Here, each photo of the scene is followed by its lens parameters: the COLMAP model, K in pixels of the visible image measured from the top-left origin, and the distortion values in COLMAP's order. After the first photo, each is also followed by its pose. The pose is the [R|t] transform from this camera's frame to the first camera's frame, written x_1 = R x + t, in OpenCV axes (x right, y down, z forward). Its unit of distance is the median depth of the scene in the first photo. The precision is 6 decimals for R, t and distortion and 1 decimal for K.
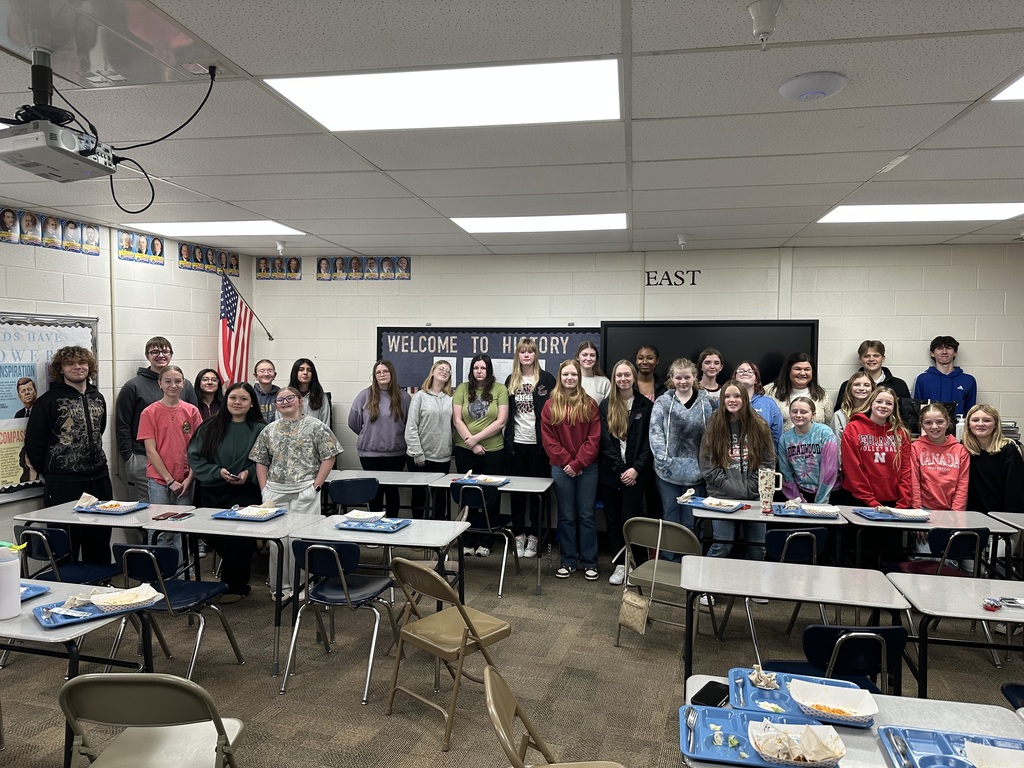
lens RADIAL K [[710.6, 0, 516.7], [0, 710.6, 388.9], [0, 0, 1]] dist [0.039462, -0.055145]
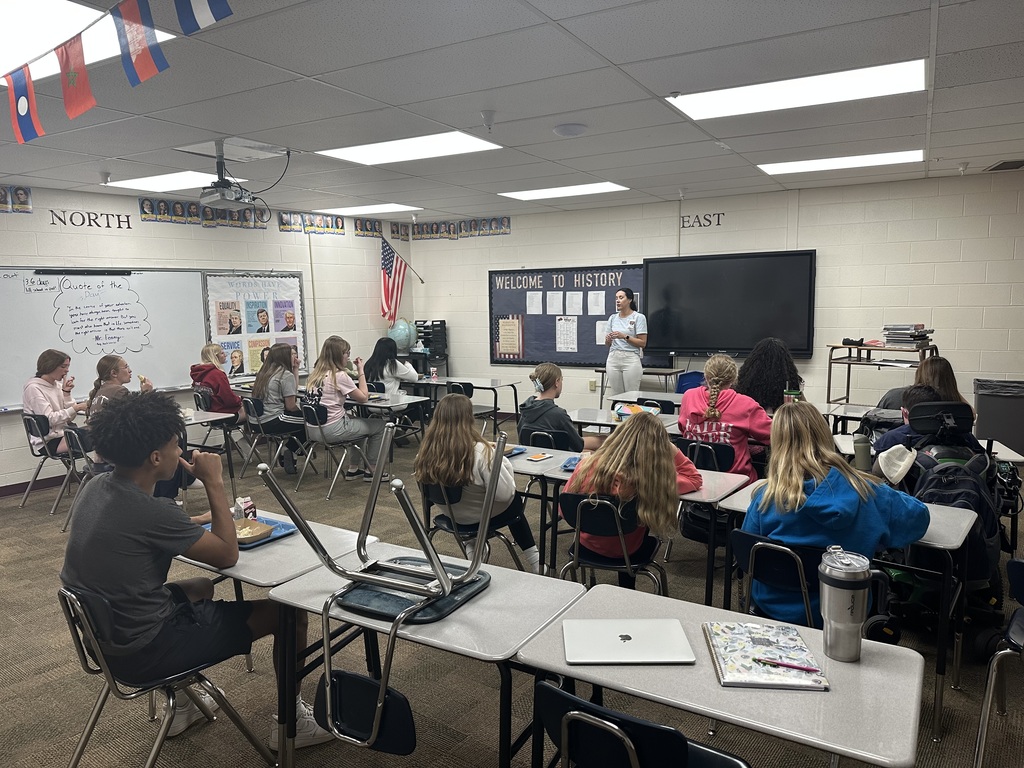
lens RADIAL K [[710.6, 0, 508.9], [0, 710.6, 384.2], [0, 0, 1]] dist [0.039462, -0.055145]
pose [[0.941106, 0.013103, -0.337857, 0.323461], [0.010790, 0.997576, 0.068744, 0.038454], [0.337939, -0.068341, 0.938684, -0.294219]]
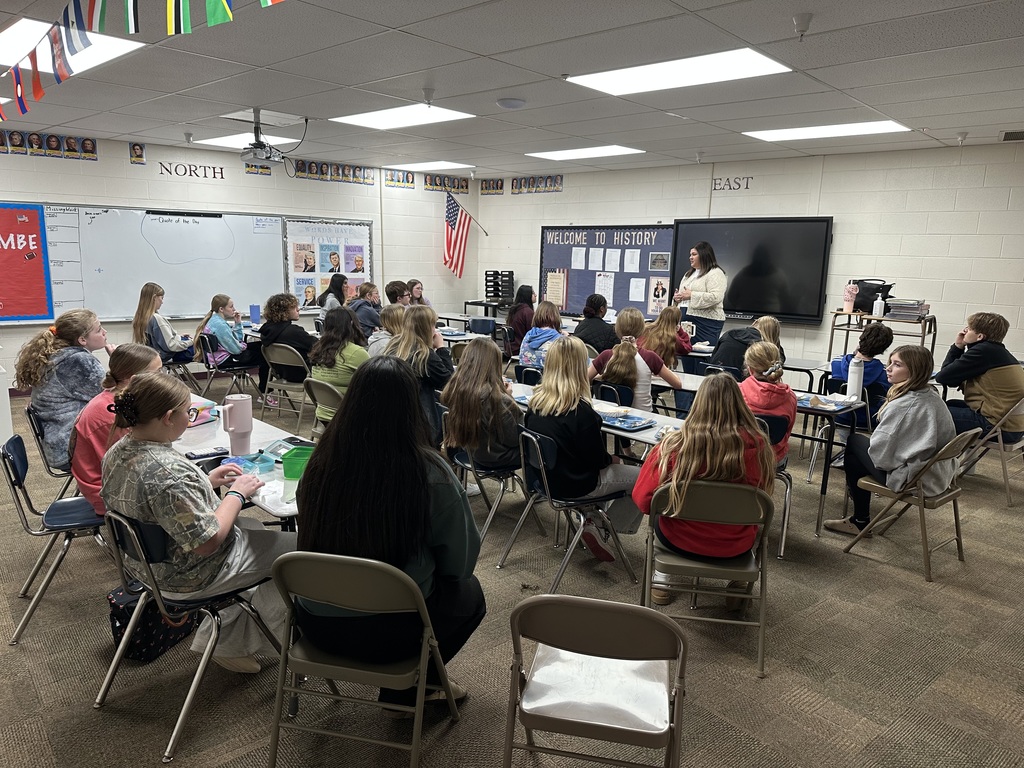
lens RADIAL K [[710.6, 0, 502.7], [0, 710.6, 394.7], [0, 0, 1]] dist [0.039462, -0.055145]
pose [[0.845468, 0.115837, -0.521312, 0.576519], [-0.045700, 0.988304, 0.145486, 0.048862], [0.532067, -0.099180, 0.840873, -0.325145]]
